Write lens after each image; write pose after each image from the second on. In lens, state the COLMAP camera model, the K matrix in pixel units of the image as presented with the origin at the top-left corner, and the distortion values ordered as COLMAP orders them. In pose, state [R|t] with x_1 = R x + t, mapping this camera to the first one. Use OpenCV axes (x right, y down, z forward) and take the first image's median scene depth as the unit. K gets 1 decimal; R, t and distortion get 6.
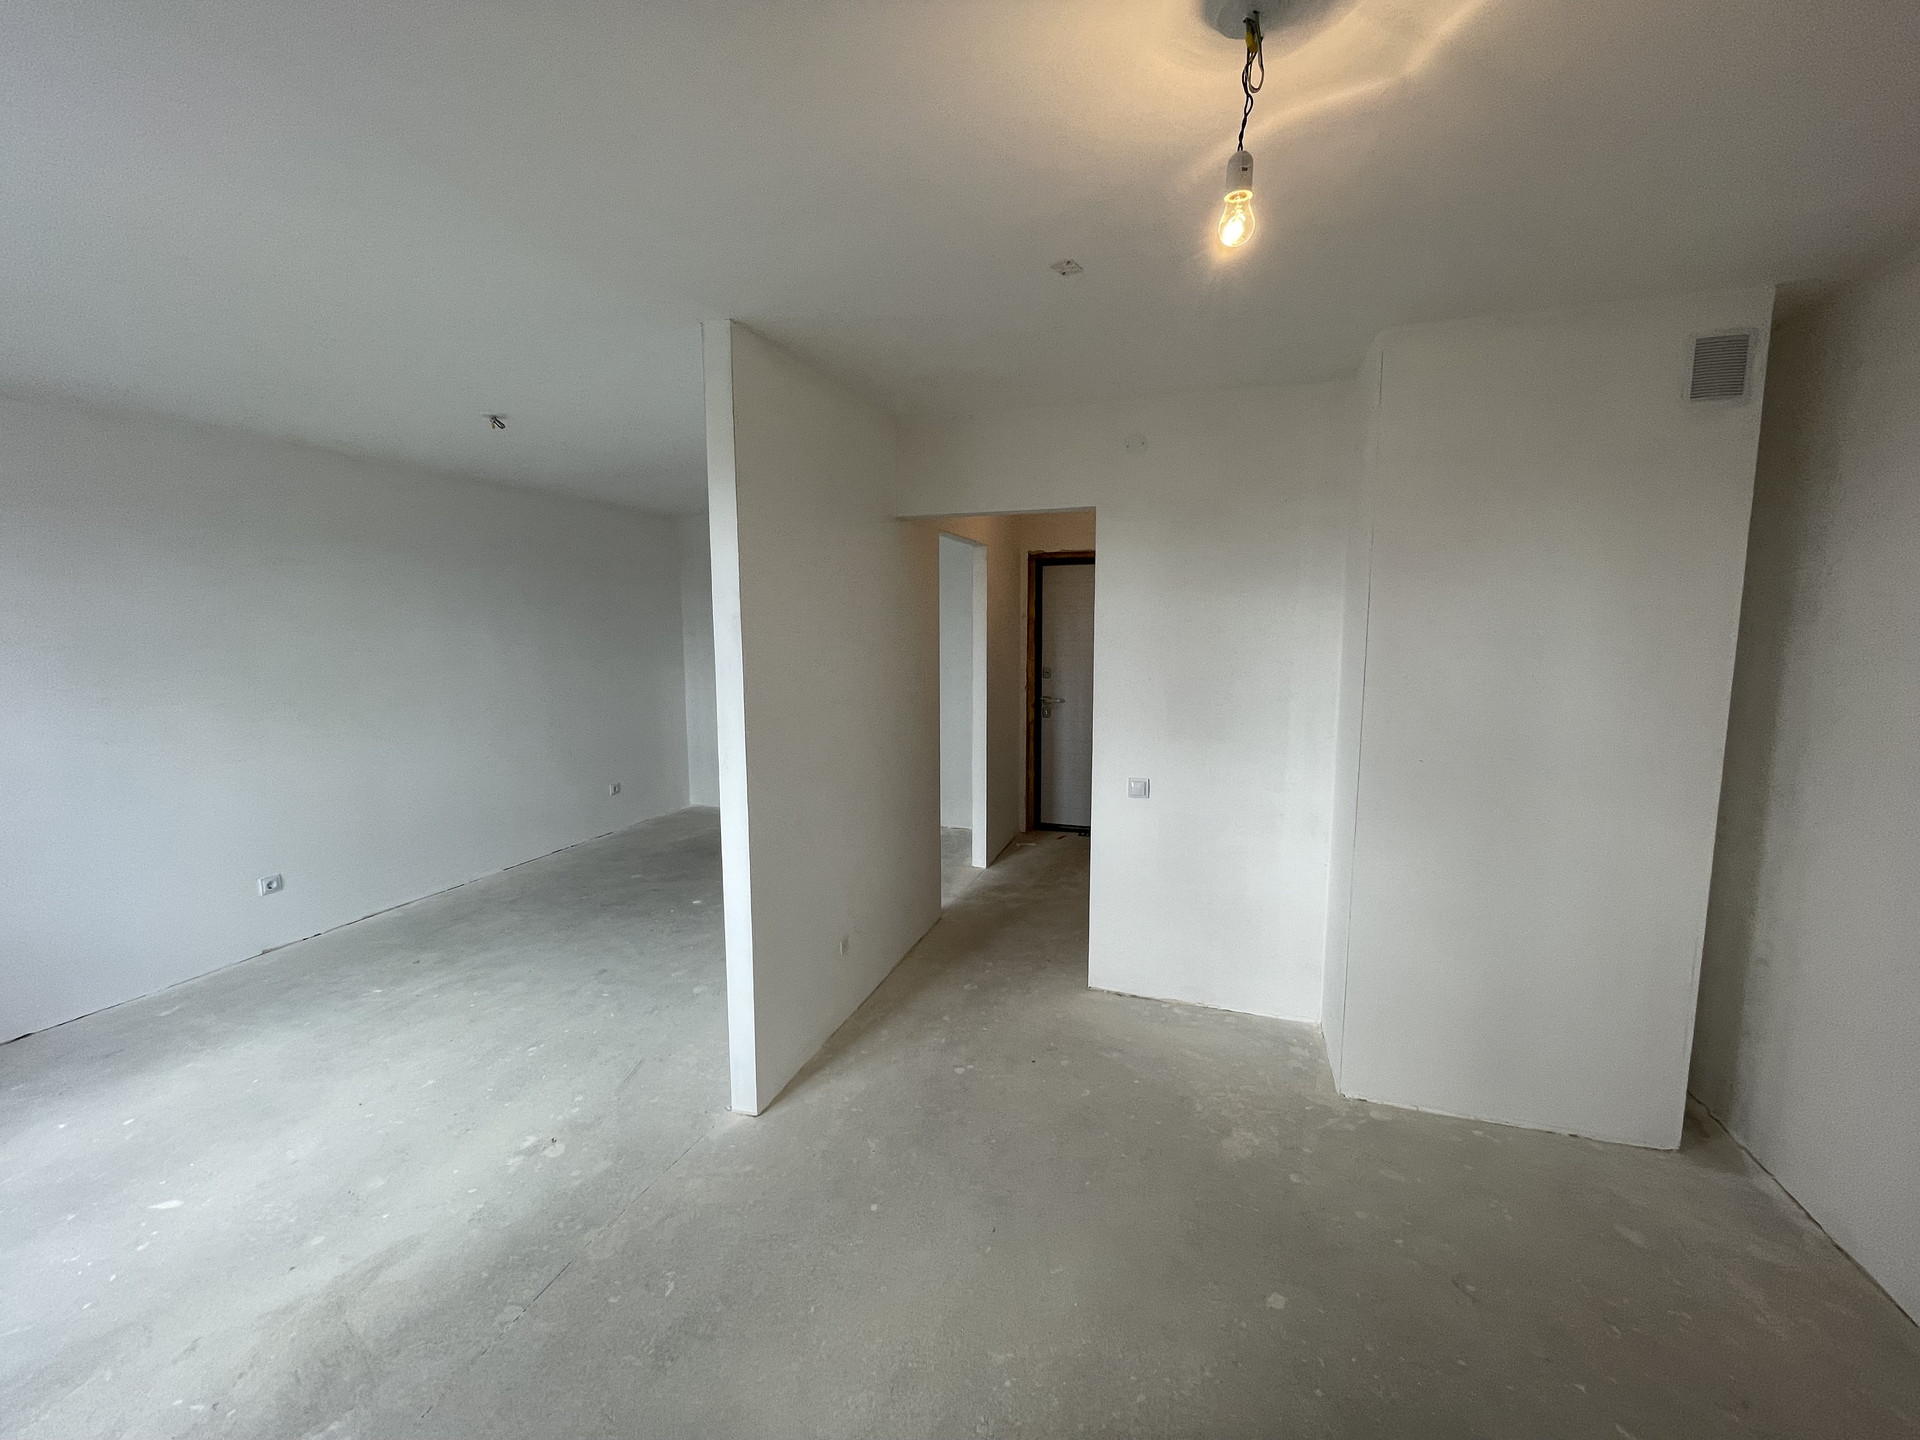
lens RADIAL K [[786.4, 0, 953.2], [0, 786.4, 717.2], [0, 0, 1]] dist [0.002593, -0.002762]
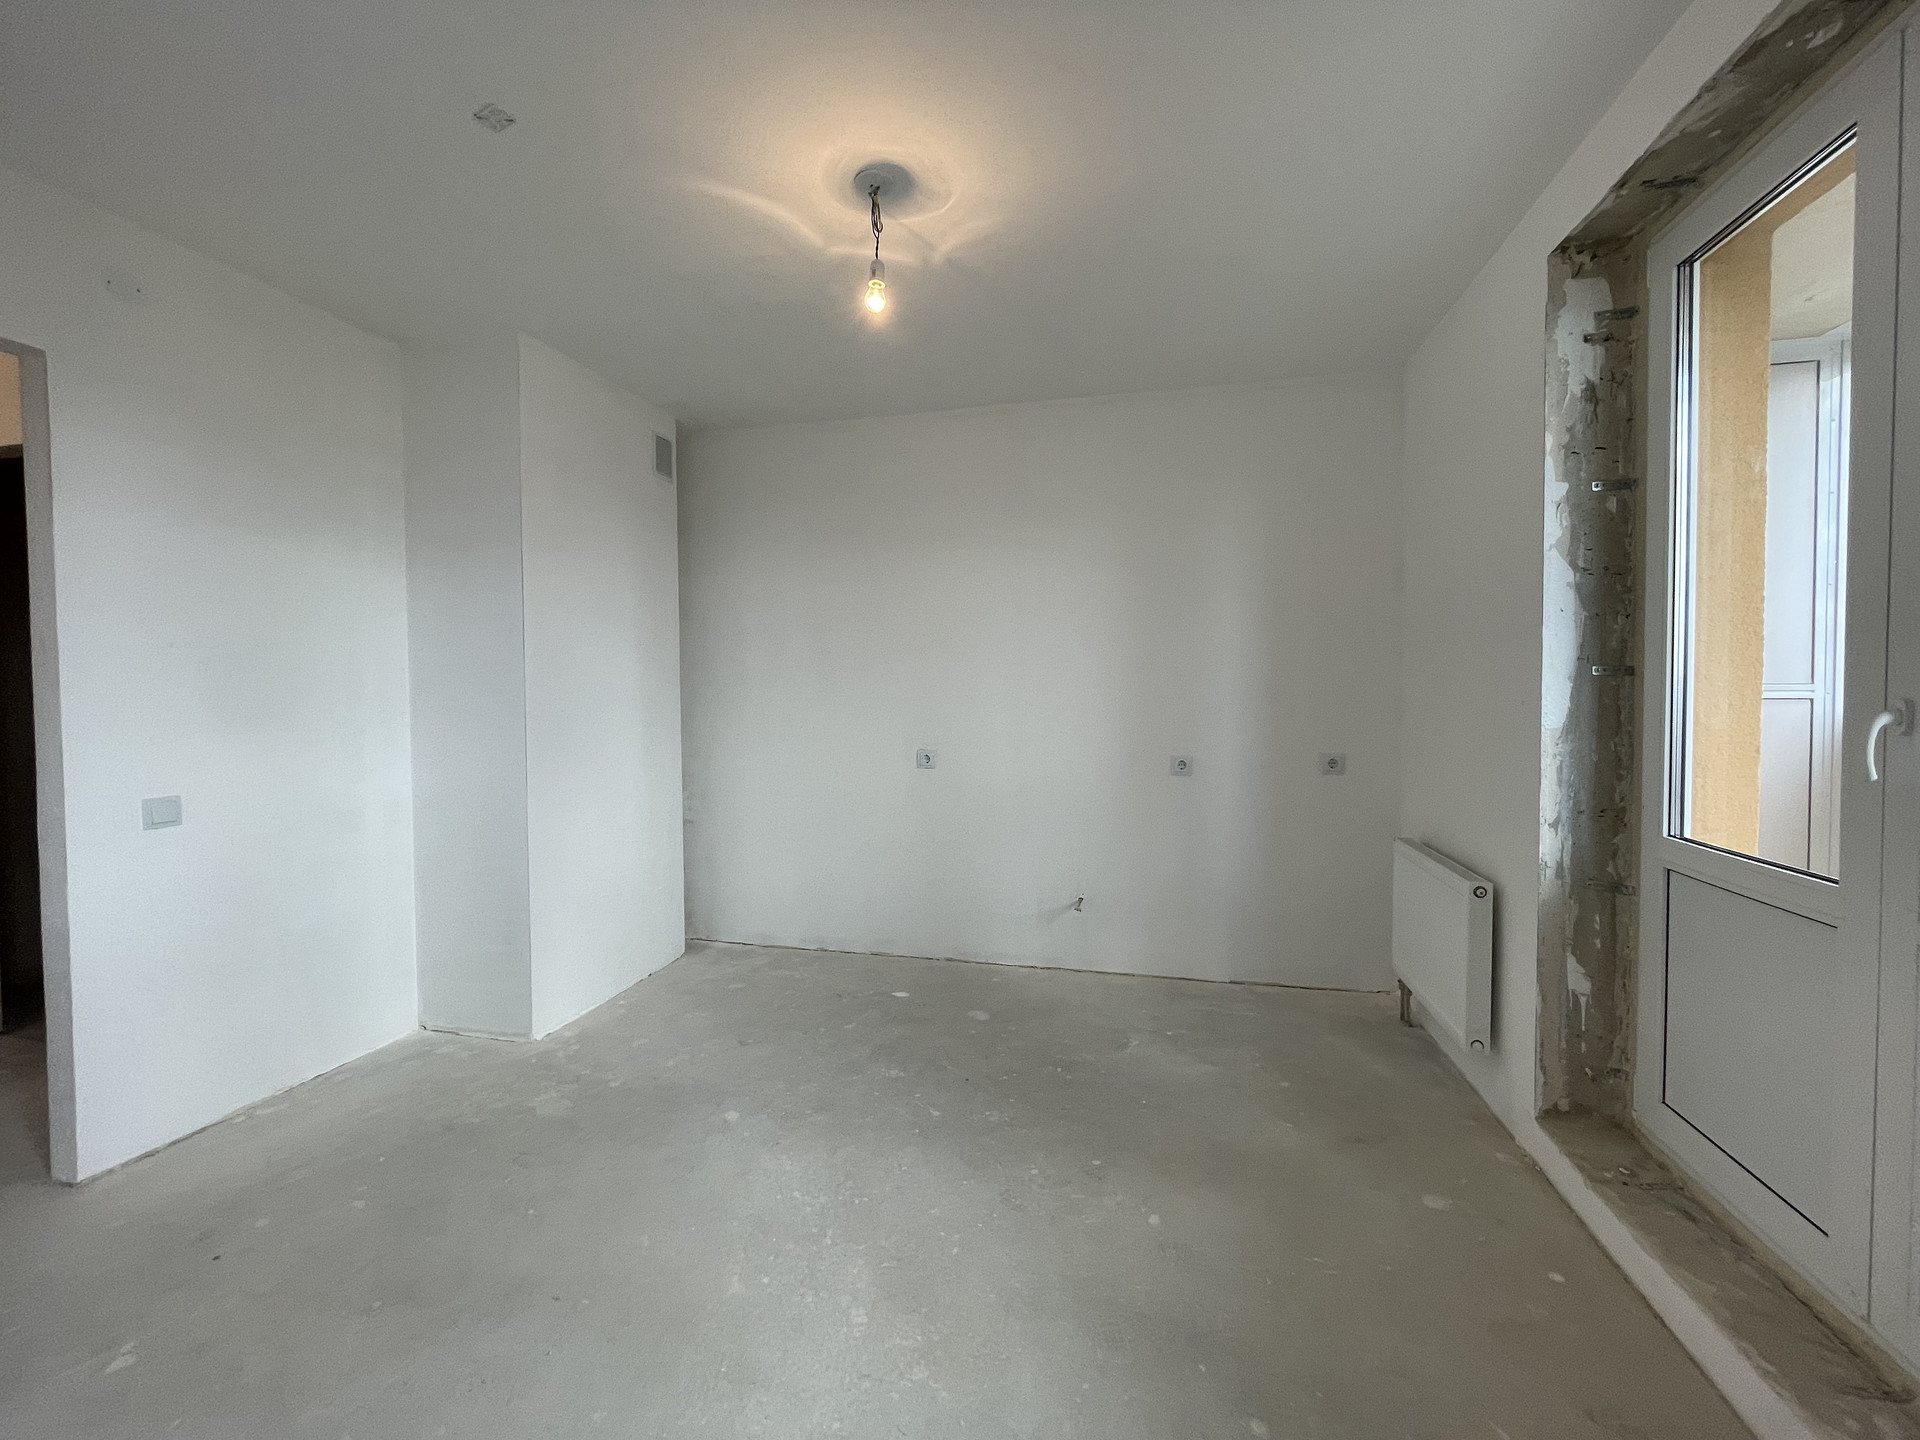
lens RADIAL K [[786.4, 0, 953.2], [0, 786.4, 717.2], [0, 0, 1]] dist [0.002593, -0.002762]
pose [[-0.096990, -0.021273, 0.995058, -0.492892], [0.136258, 0.990074, 0.034448, 0.081788], [-0.985914, 0.138926, -0.093129, 0.414908]]
